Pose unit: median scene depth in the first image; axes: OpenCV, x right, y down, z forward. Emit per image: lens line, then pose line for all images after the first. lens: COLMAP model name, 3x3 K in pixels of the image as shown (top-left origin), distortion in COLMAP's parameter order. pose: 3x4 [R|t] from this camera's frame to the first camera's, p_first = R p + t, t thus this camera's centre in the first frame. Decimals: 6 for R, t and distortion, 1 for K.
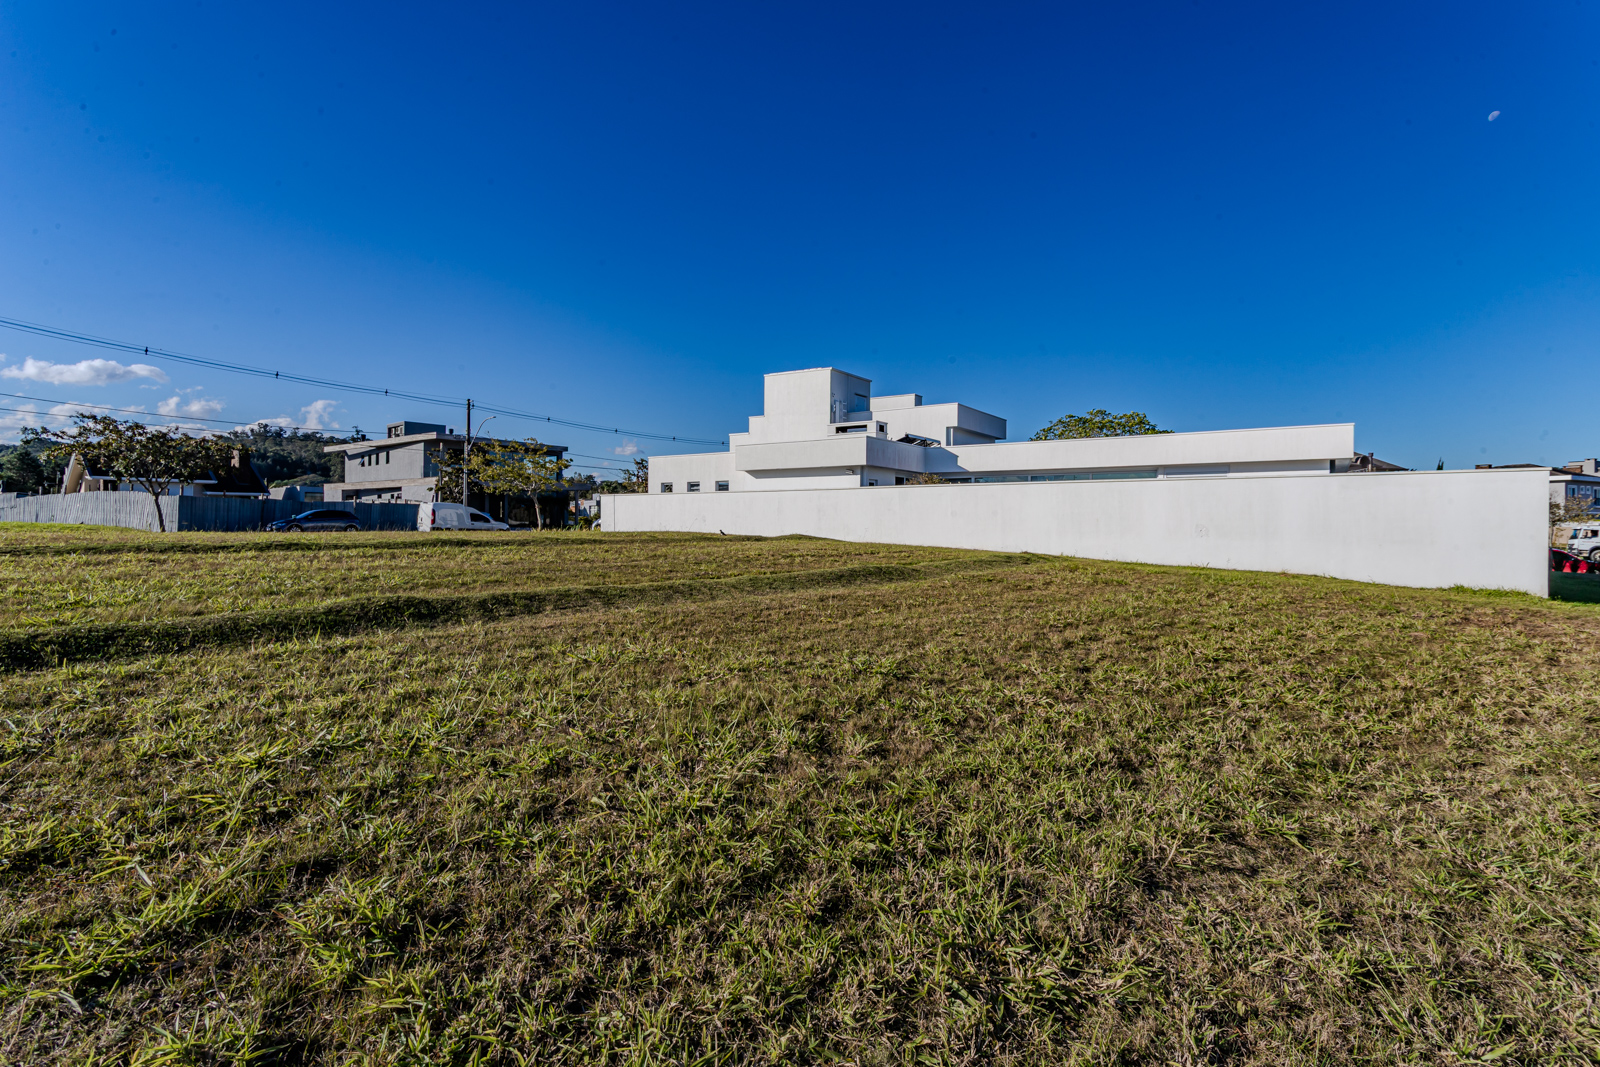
lens RADIAL K [[786.3, 0, 800.0], [0, 786.3, 533.5], [0, 0, 1]] dist [0.001138, 0.000210]
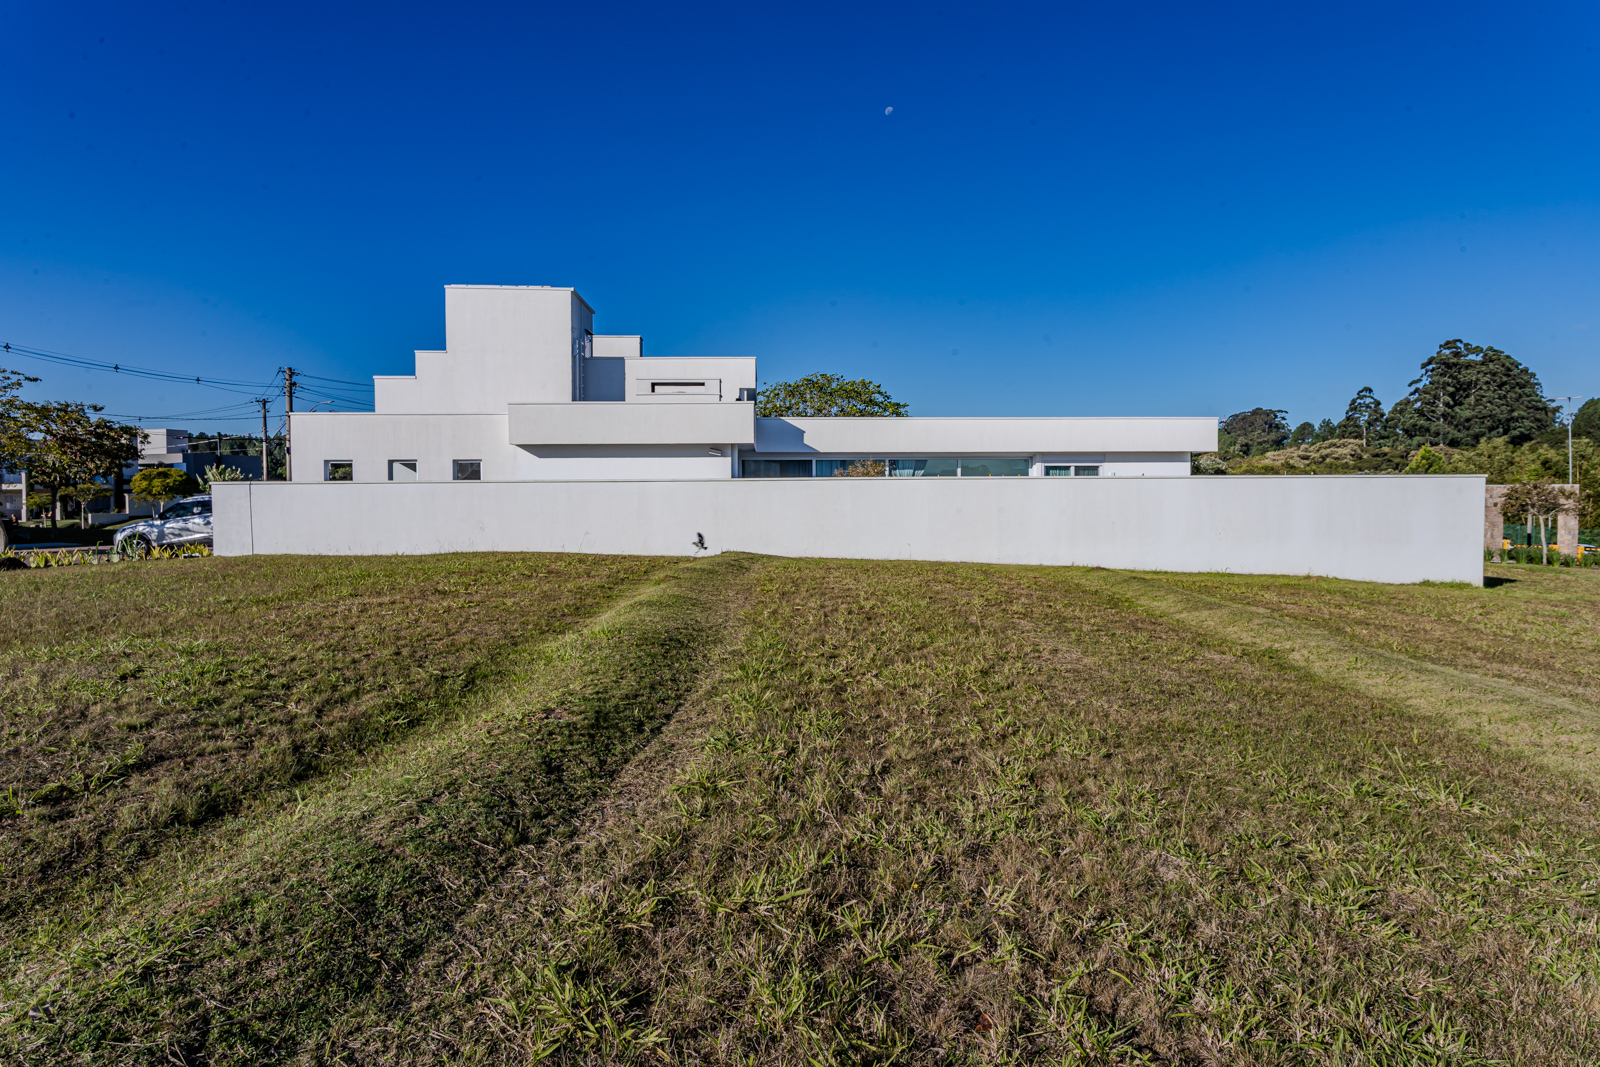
lens RADIAL K [[972.8, 0, 800.0], [0, 972.8, 533.5], [0, 0, 1]] dist [-0.000257, -0.000031]
pose [[0.773961, -0.036141, 0.632200, -0.358507], [0.018392, 0.999232, 0.034608, -0.031652], [-0.632966, -0.015158, 0.774032, 0.257996]]
